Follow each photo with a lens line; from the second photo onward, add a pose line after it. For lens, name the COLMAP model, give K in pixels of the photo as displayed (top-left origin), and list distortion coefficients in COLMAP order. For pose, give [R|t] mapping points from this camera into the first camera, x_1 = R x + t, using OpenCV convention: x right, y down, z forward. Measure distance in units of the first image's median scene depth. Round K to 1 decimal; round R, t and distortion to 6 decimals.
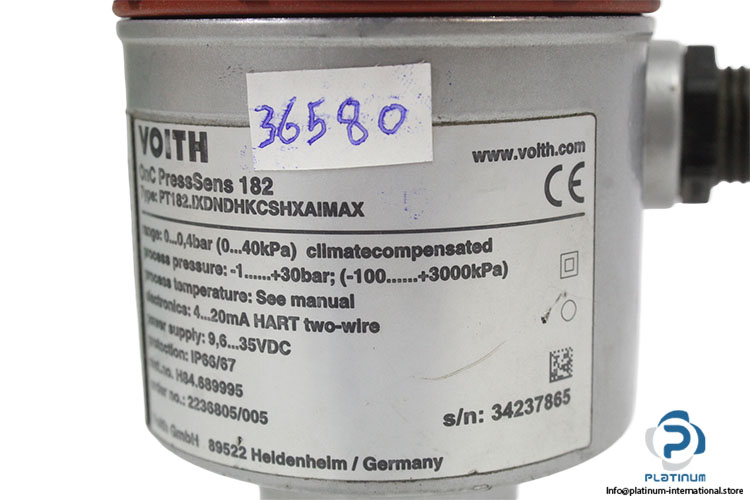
lens RADIAL K [[1241.4, 0, 373.5], [0, 1241.4, 253.3], [0, 0, 1]] dist [-0.025110, 0.000000]
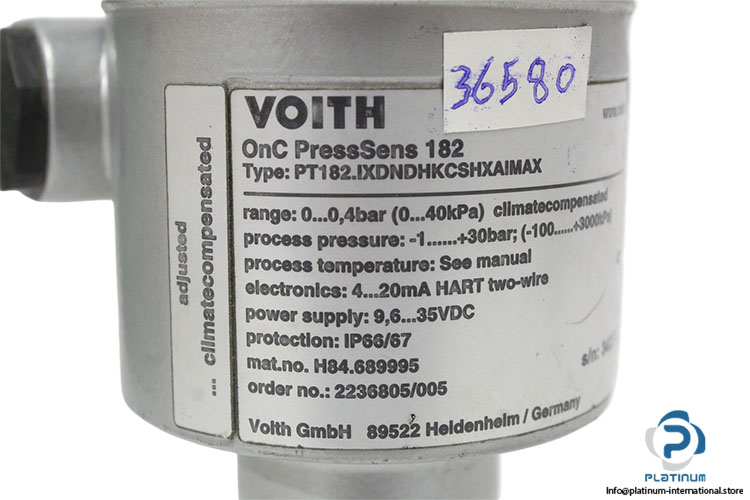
lens RADIAL K [[1241.4, 0, 374.5], [0, 1241.4, 247.1], [0, 0, 1]] dist [-0.025110, 0.000000]
pose [[0.764204, -0.087562, 0.639004, -0.758446], [0.110306, 0.993889, 0.004273, 0.012363], [-0.635473, 0.067221, 0.769192, 0.281214]]
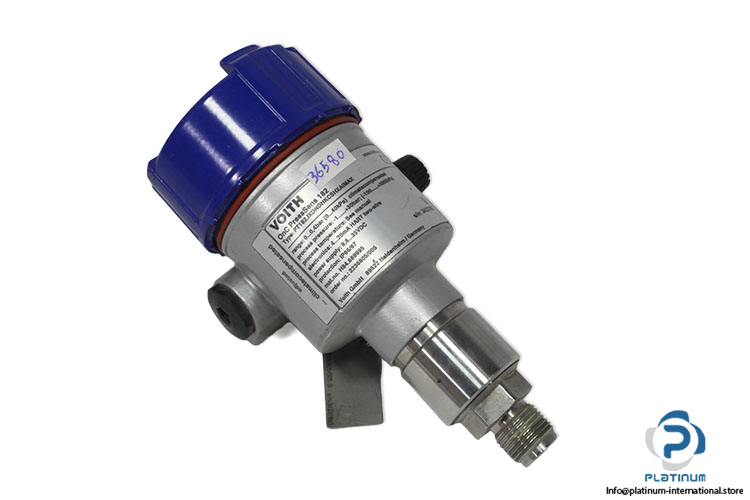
lens RADIAL K [[1402.2, 0, 375.1], [0, 1402.2, 249.9], [0, 0, 1]] dist [-0.021349, 0.000000]
pose [[0.661793, -0.444810, 0.603468, -2.193824], [0.720999, 0.598183, -0.349768, 1.357299], [-0.205404, 0.666574, 0.716581, -1.471799]]
